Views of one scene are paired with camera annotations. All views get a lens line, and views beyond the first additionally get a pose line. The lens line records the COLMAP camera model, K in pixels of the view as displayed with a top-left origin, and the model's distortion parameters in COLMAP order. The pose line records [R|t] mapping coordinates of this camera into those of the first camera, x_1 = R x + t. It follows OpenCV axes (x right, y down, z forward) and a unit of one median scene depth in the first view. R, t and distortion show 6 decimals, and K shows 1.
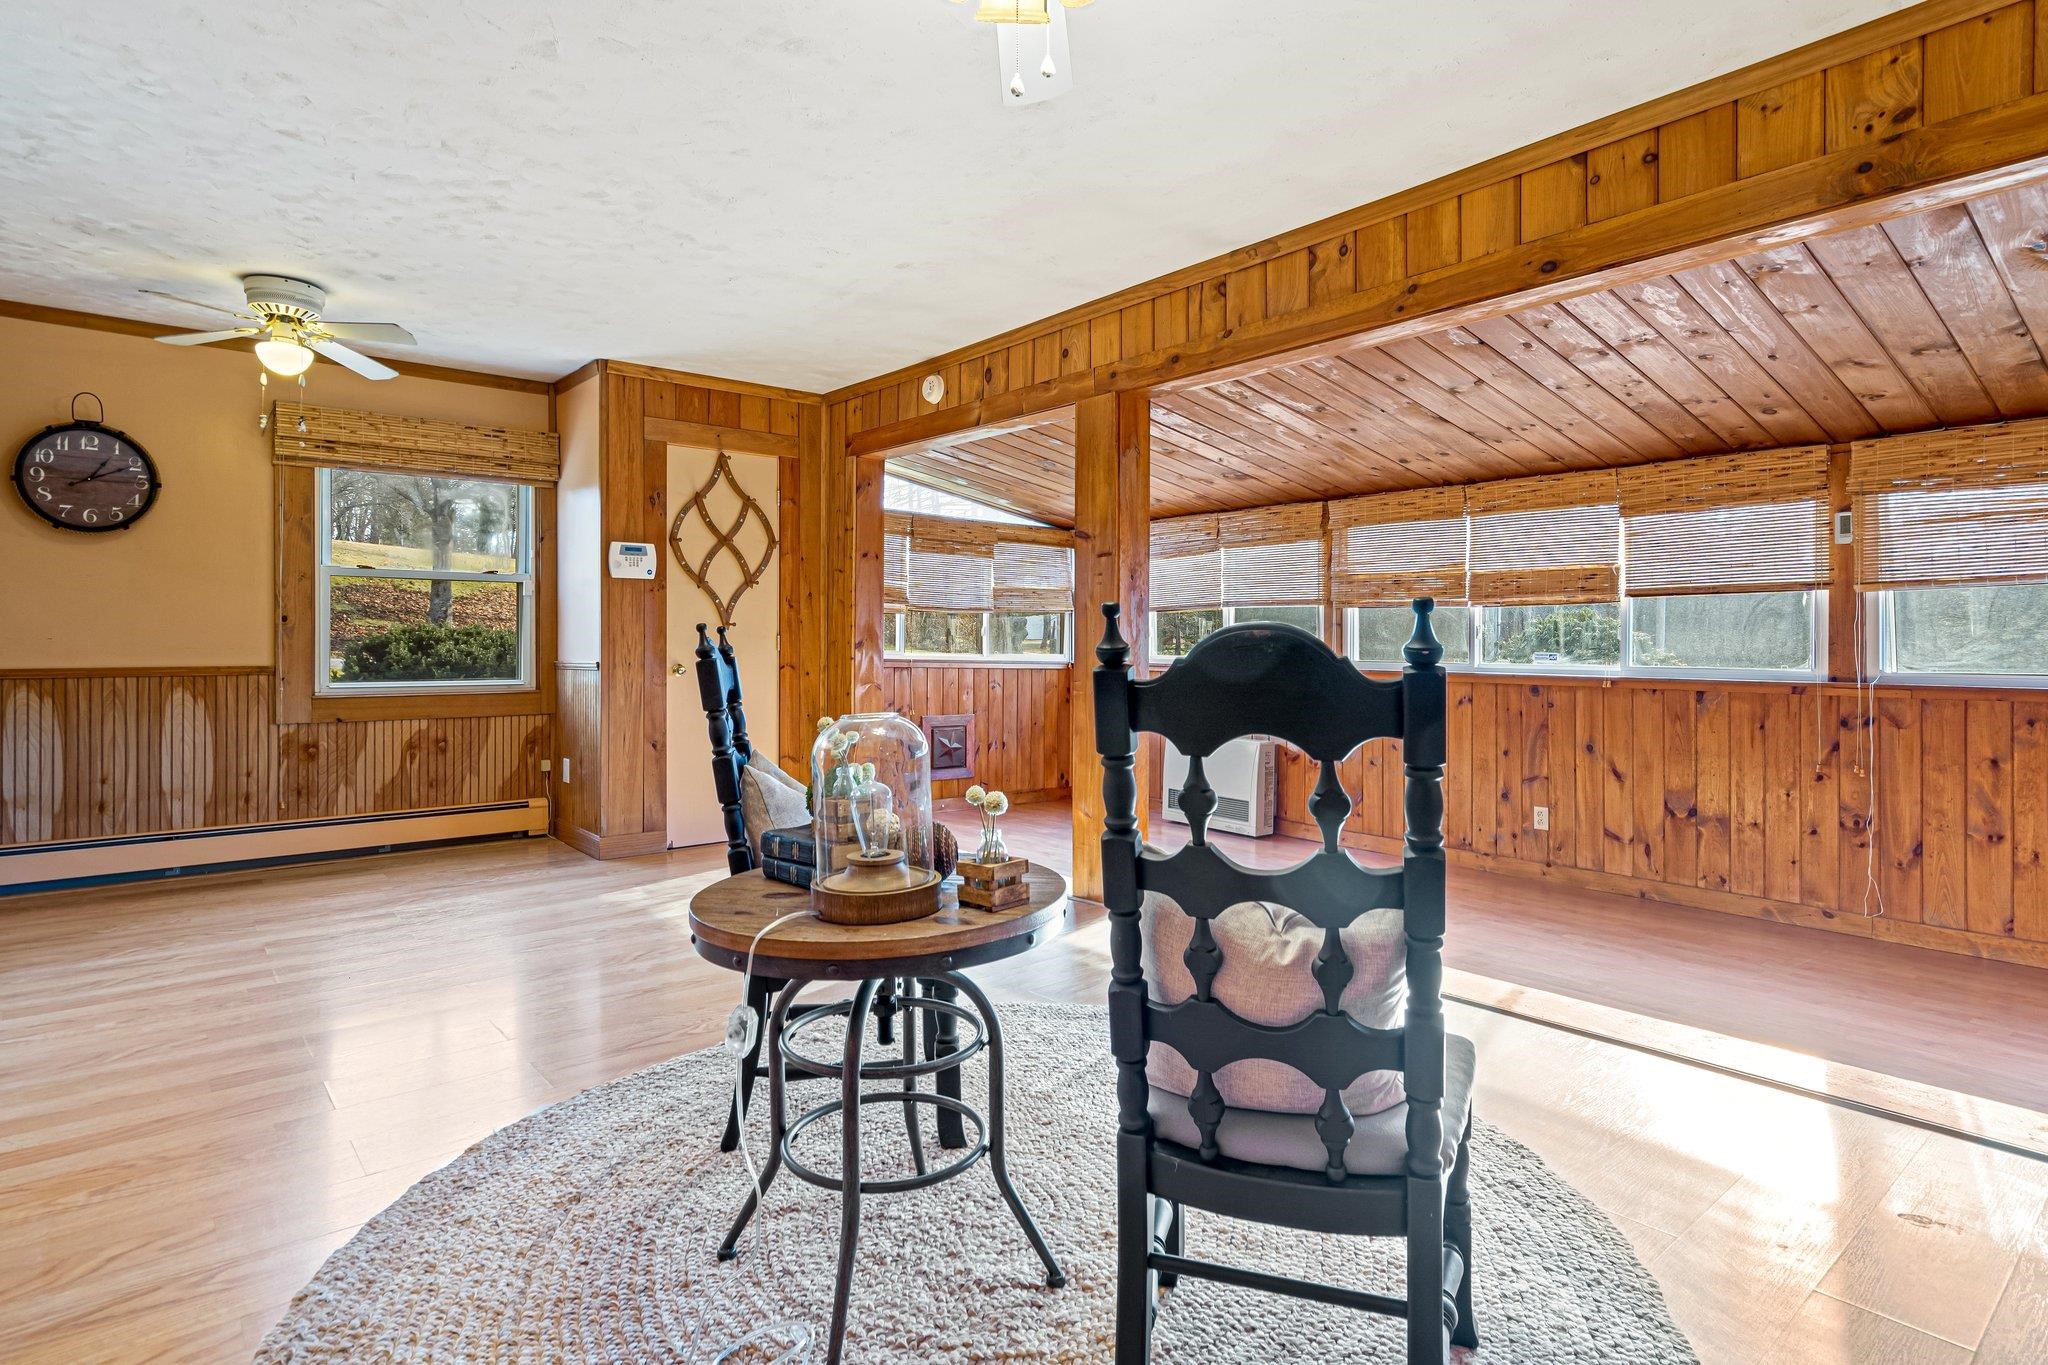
lens RADIAL K [[1070.2, 0, 1026.6], [0, 1070.2, 640.4], [0, 0, 1]] dist [0.000644, 0.000079]
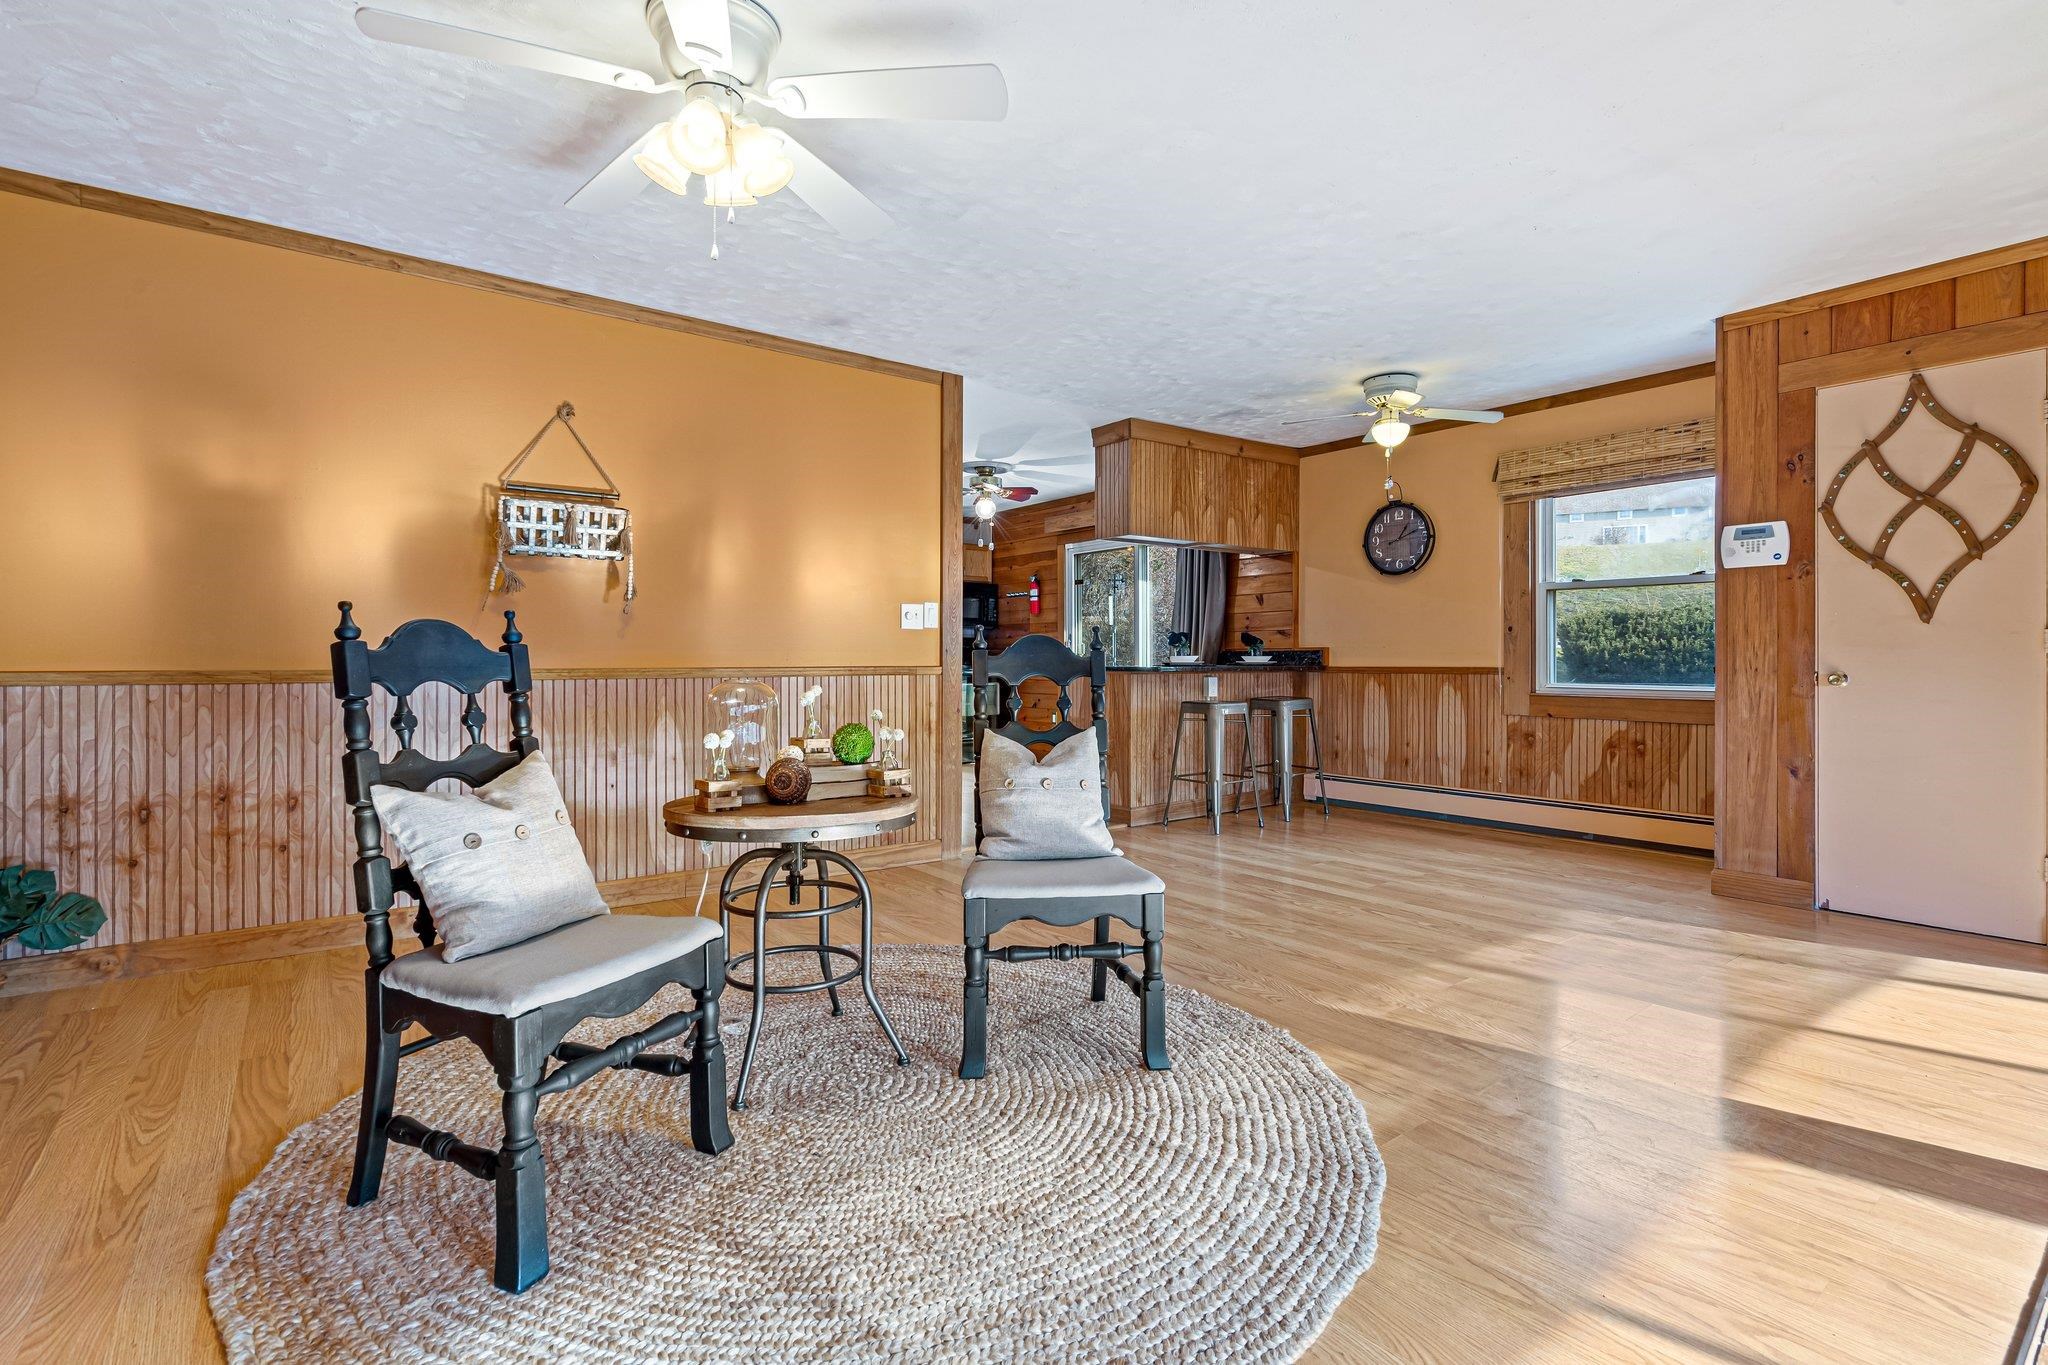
lens RADIAL K [[945.9, 0, 1023.6], [0, 945.9, 660.5], [0, 0, 1]] dist [-0.010864, 0.000310]
pose [[-0.058663, 0.000640, -0.998278, 0.392906], [0.003107, 0.999995, 0.000459, 0.012643], [0.998273, -0.003075, -0.058664, 0.476386]]
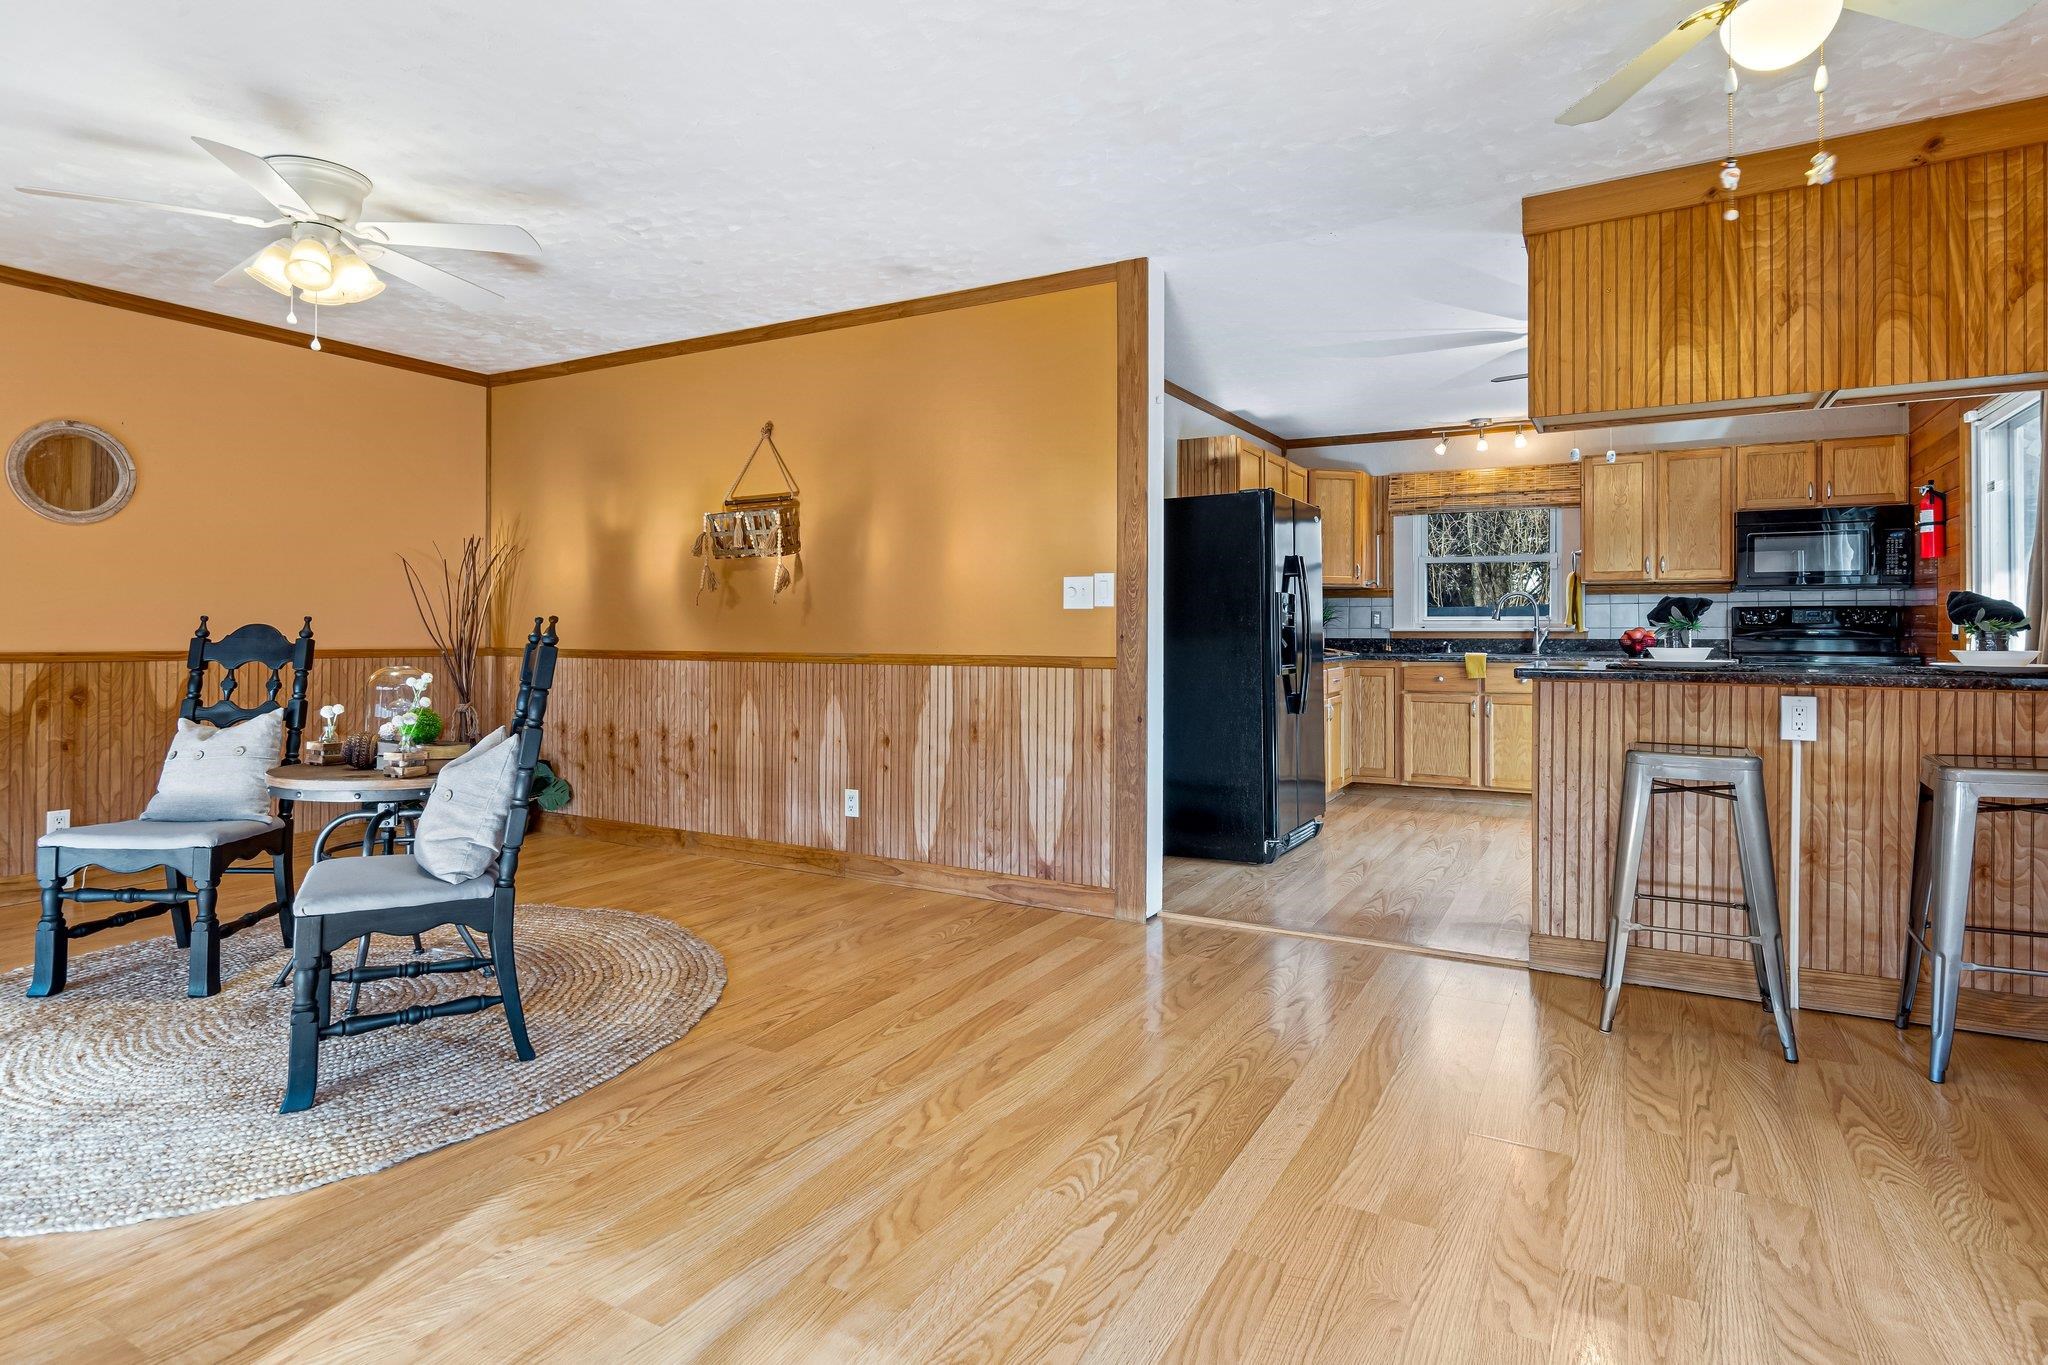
lens RADIAL K [[1079.3, 0, 1016.6], [0, 1079.3, 619.1], [0, 0, 1]] dist [0.002071, 0.000790]
pose [[-0.941270, -0.006825, -0.337587, -0.169931], [-0.002427, 0.999907, -0.013449, 0.001442], [0.337647, -0.011840, -0.941198, 1.036874]]
